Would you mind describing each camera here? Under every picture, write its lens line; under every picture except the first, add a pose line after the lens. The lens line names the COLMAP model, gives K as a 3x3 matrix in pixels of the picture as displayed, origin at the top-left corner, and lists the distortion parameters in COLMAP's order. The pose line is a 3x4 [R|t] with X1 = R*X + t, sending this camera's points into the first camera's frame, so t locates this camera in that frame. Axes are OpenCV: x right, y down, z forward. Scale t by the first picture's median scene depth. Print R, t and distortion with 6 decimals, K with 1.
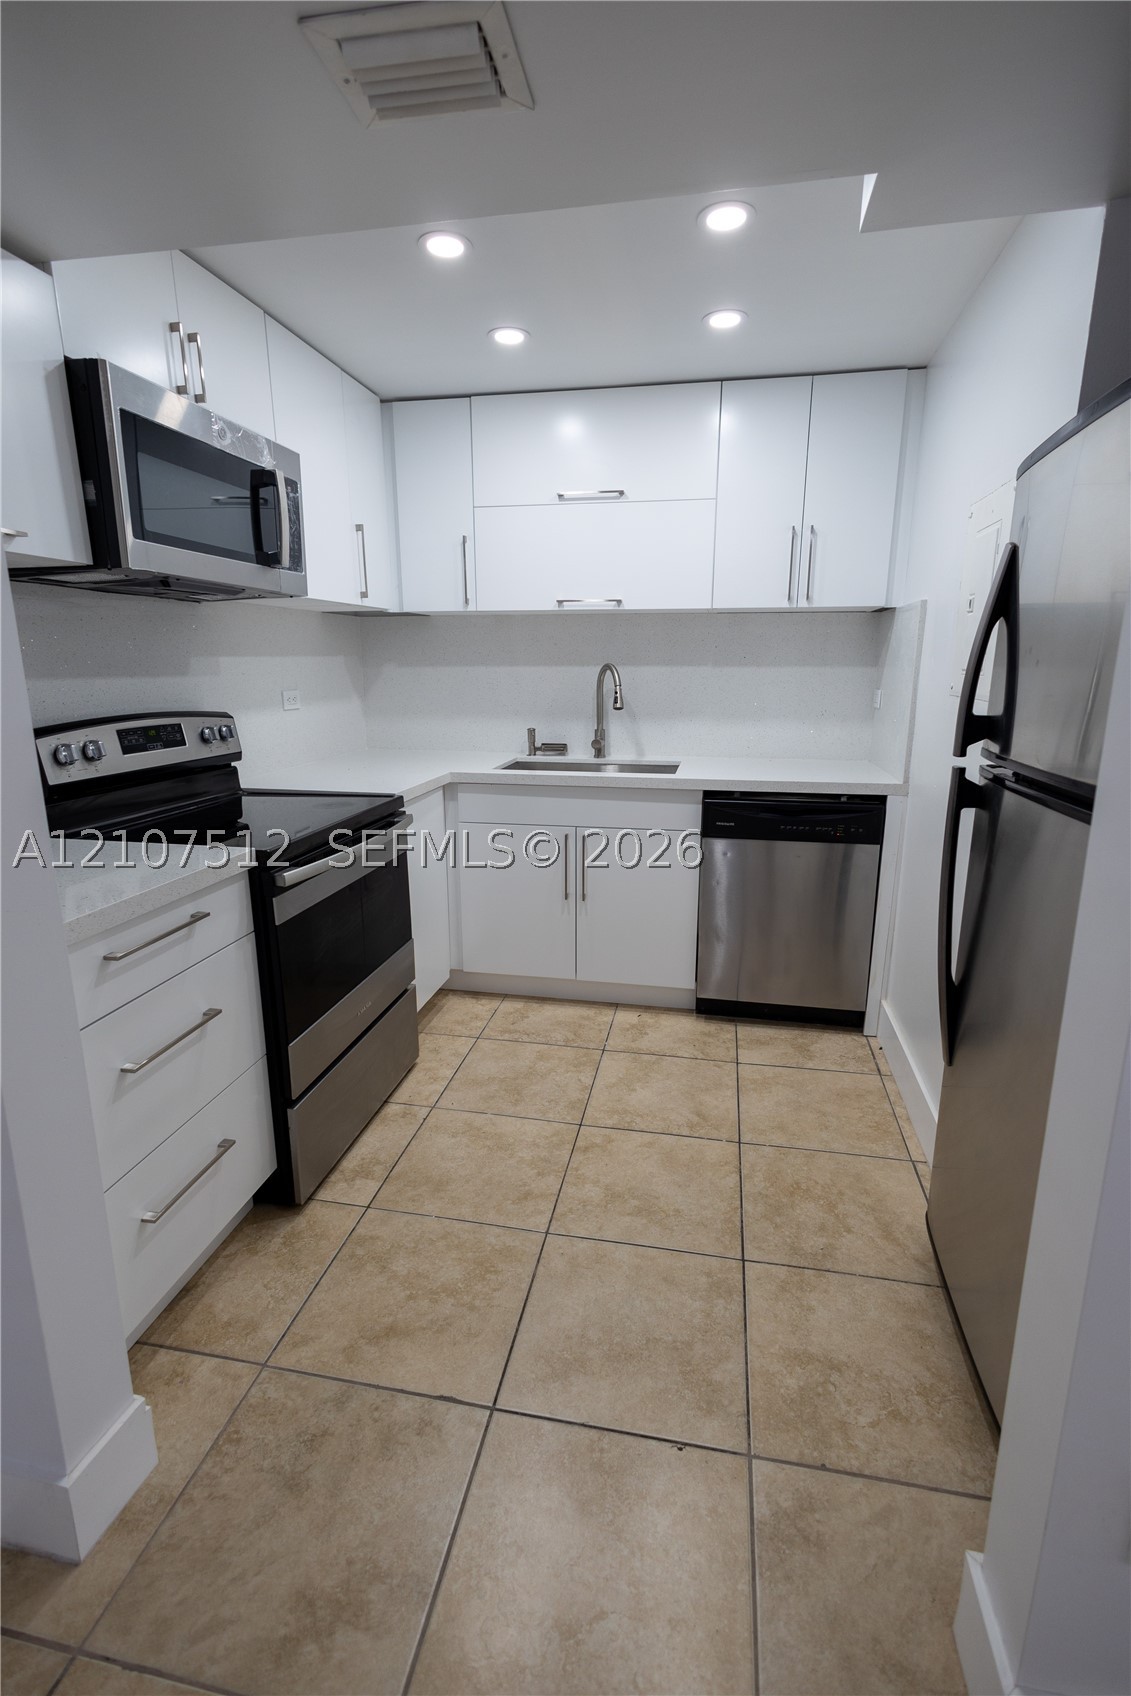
lens RADIAL K [[775.8, 0, 571.4], [0, 775.8, 848.3], [0, 0, 1]] dist [0.012892, -0.003107]
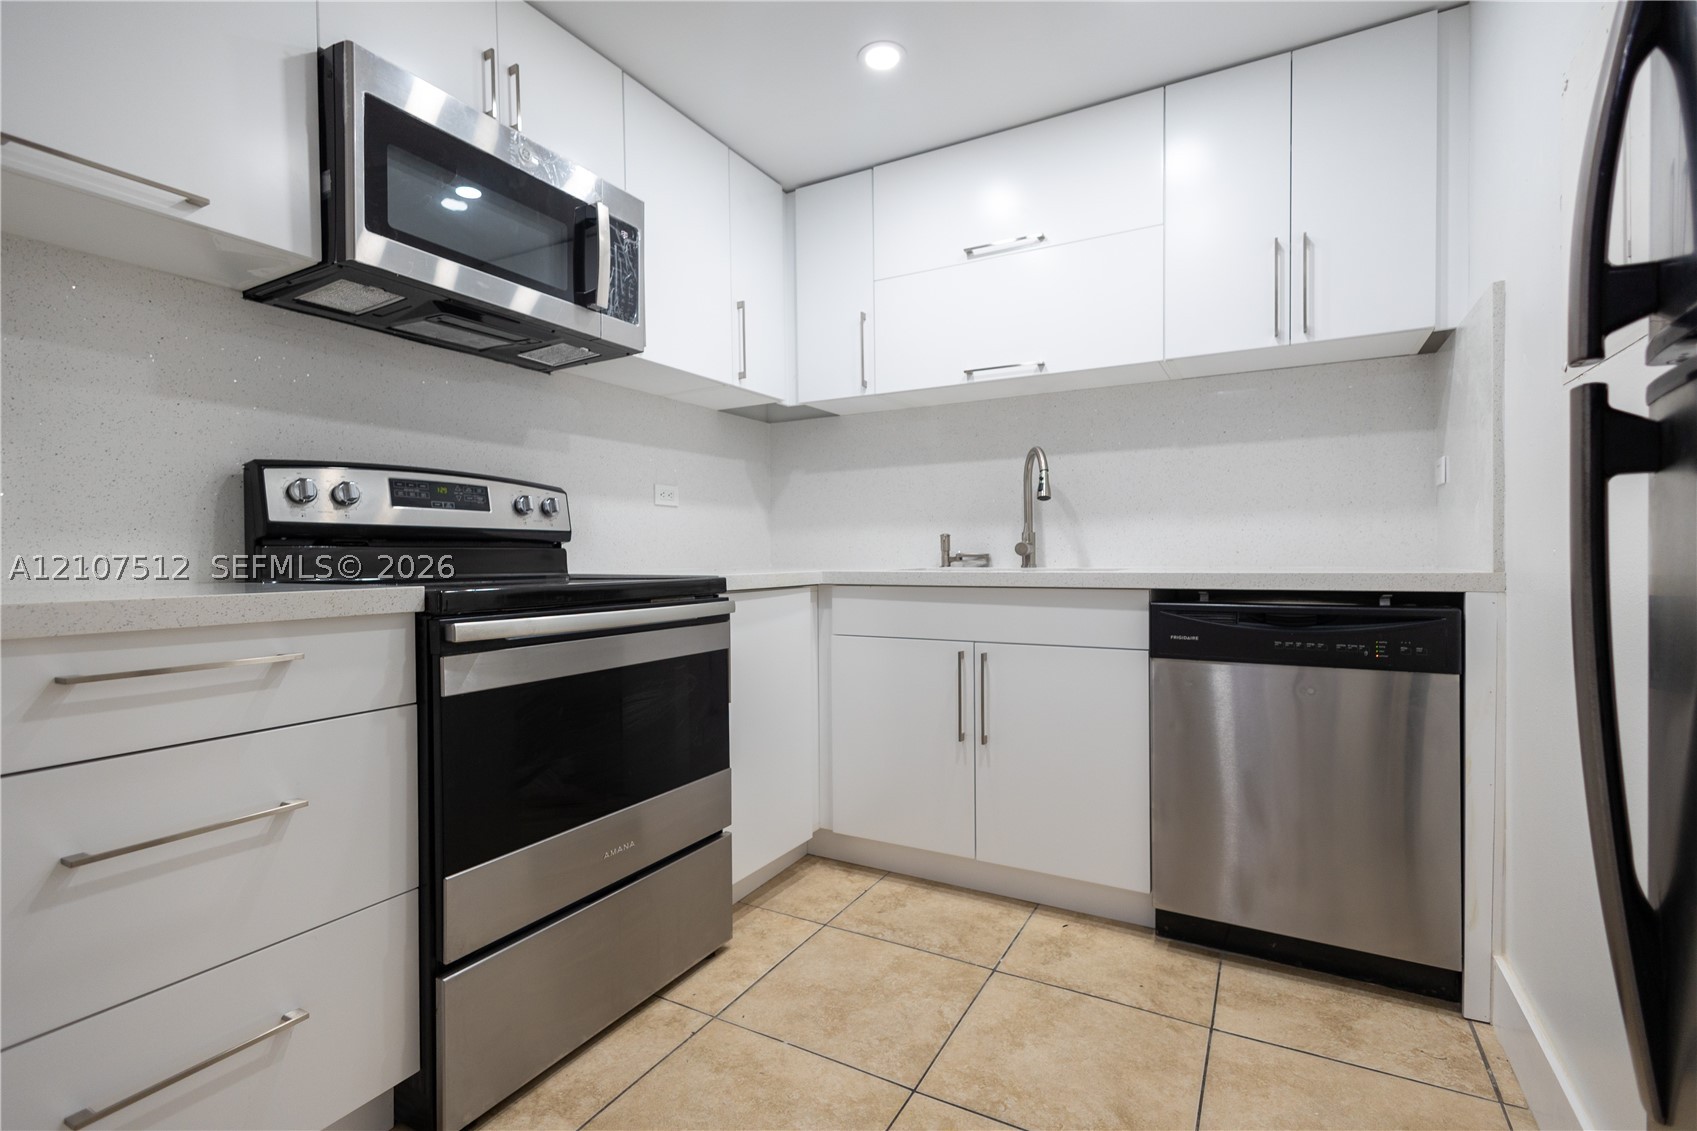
lens RADIAL K [[776.2, 0, 845.2], [0, 776.2, 562.1], [0, 0, 1]] dist [0.012892, -0.003107]
pose [[0.950241, -0.004398, -0.311485, 0.130035], [-0.064397, 0.975529, -0.210229, 0.067405], [0.304787, 0.219827, 0.926704, 0.266300]]
